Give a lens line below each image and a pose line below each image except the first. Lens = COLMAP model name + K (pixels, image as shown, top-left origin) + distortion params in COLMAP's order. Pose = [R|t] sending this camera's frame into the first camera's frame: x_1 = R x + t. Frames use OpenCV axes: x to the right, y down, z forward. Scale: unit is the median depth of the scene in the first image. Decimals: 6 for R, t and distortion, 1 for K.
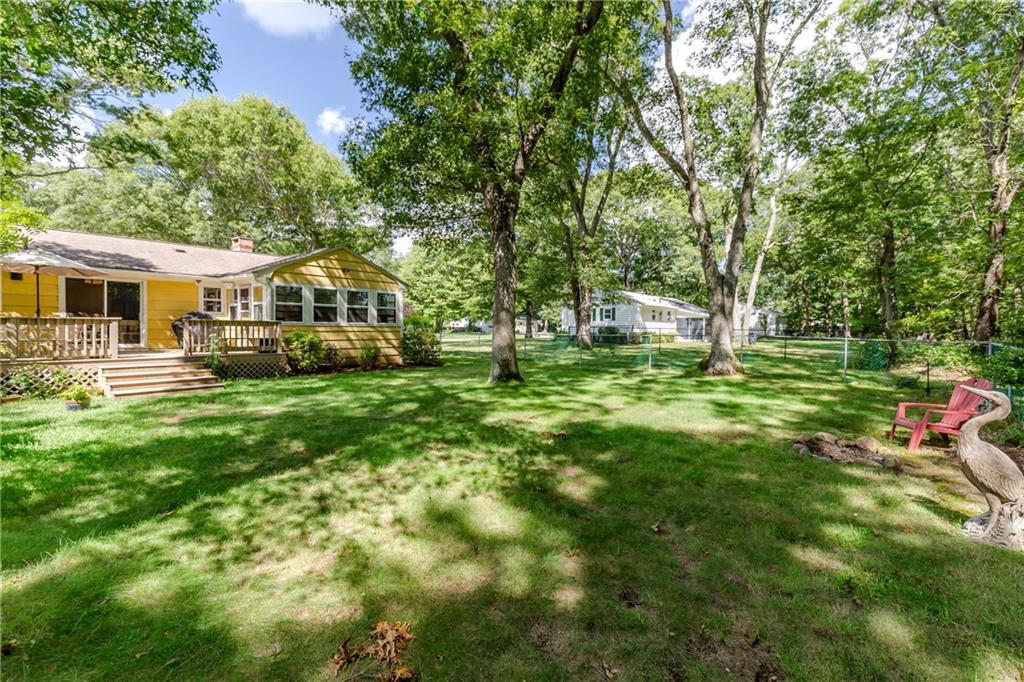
lens RADIAL K [[466.1, 0, 513.2], [0, 466.1, 338.6], [0, 0, 1]] dist [-0.000882, -0.000162]
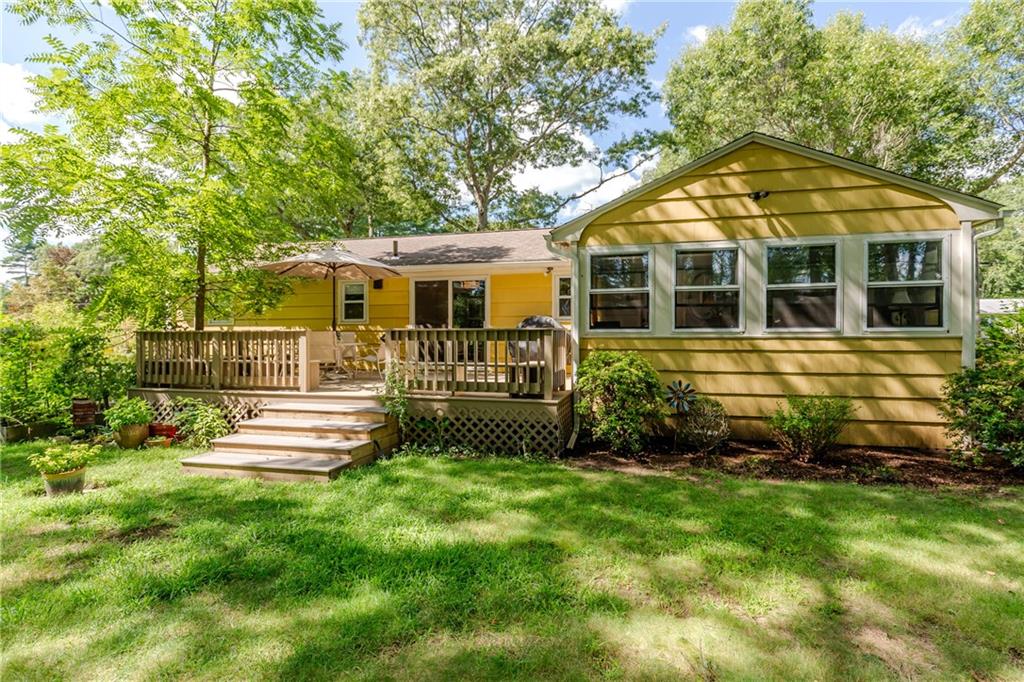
lens RADIAL K [[522.4, 0, 518.6], [0, 522.4, 335.7], [0, 0, 1]] dist [-0.012623, -0.000023]
pose [[0.433708, -0.017846, -0.900877, -0.056081], [-0.015536, 0.999507, -0.027280, -0.013959], [0.900920, 0.025827, 0.433217, 0.641719]]
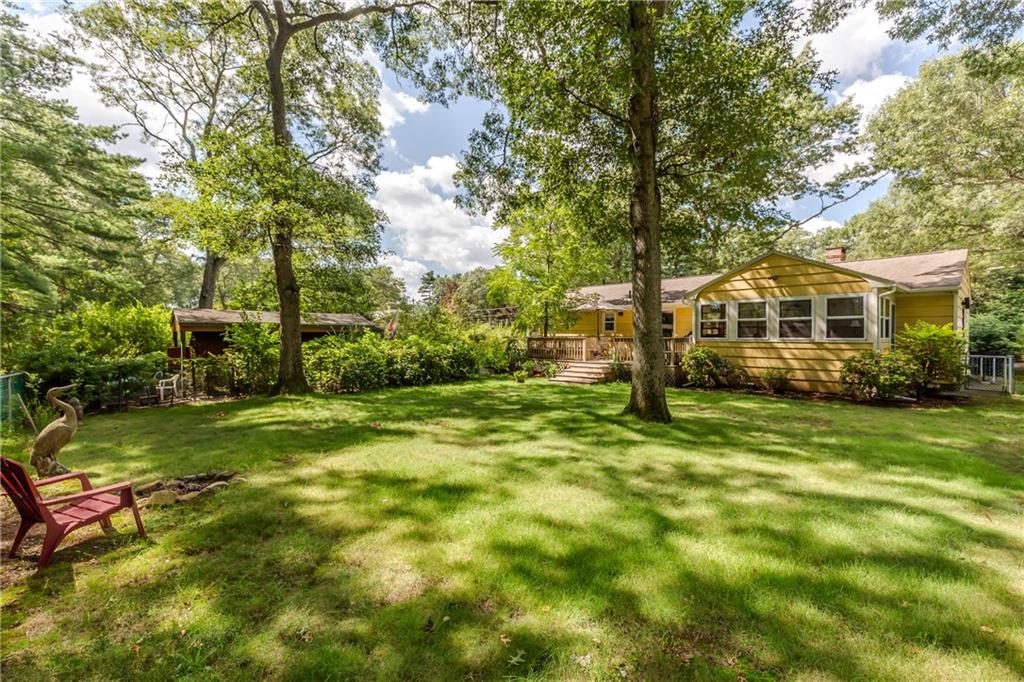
lens RADIAL K [[466.1, 0, 514.0], [0, 466.1, 336.8], [0, 0, 1]] dist [-0.000882, -0.000162]
pose [[-0.106839, -0.016141, -0.994145, 0.569227], [-0.030231, 0.999459, -0.012979, -0.011106], [0.993817, 0.028668, -0.107270, 0.623238]]
